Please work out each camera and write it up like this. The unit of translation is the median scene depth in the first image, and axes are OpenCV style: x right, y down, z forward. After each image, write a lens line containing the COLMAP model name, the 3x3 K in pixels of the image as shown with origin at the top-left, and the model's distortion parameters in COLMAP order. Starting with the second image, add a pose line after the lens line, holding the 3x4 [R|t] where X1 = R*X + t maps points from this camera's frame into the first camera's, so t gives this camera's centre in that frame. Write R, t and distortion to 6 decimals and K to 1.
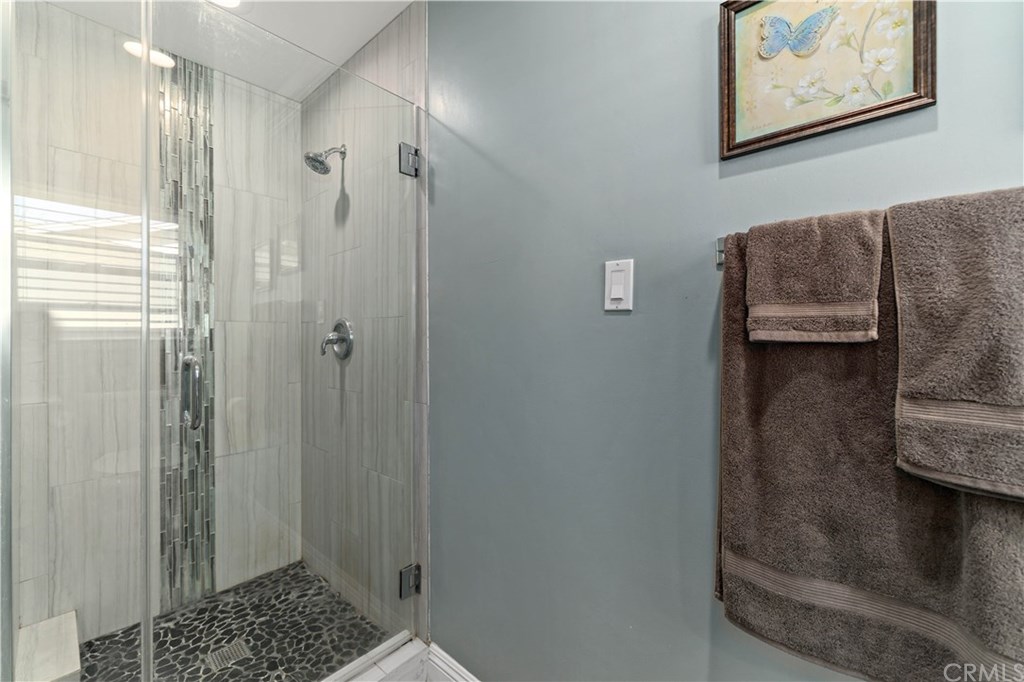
lens RADIAL K [[422.4, 0, 512.5], [0, 422.4, 334.2], [0, 0, 1]] dist [-0.001205, -0.000337]
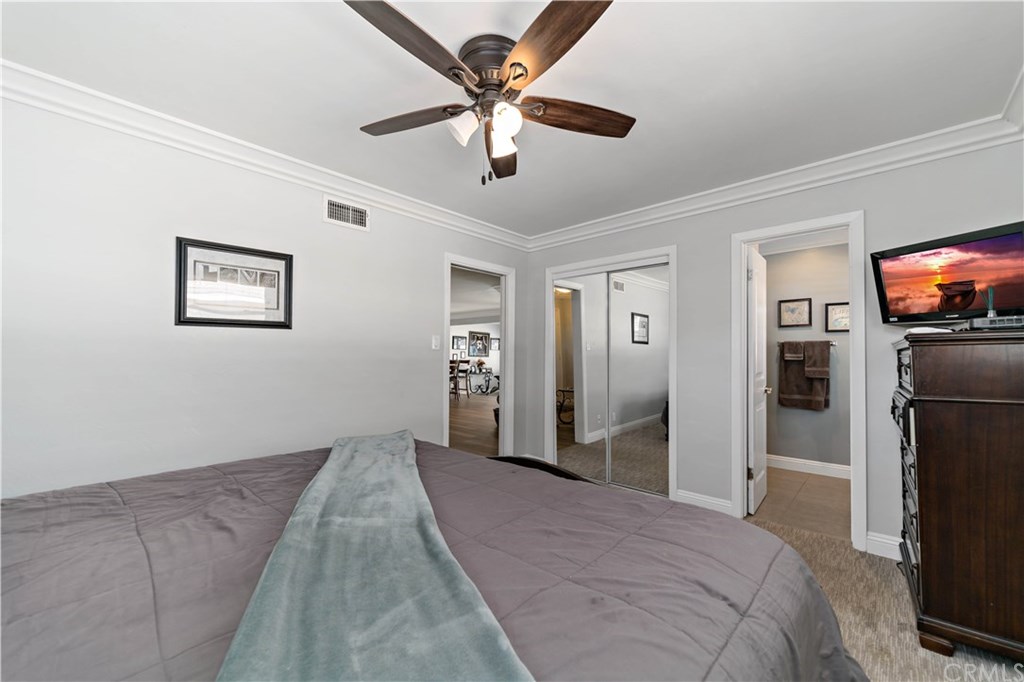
lens RADIAL K [[394.4, 0, 511.5], [0, 394.4, 348.0], [0, 0, 1]] dist [0.000695, 0.000257]
pose [[0.999506, -0.006396, -0.030786, -3.665060], [0.006445, 0.999978, 0.001476, -0.210463], [0.030776, -0.001673, 0.999525, -5.521891]]
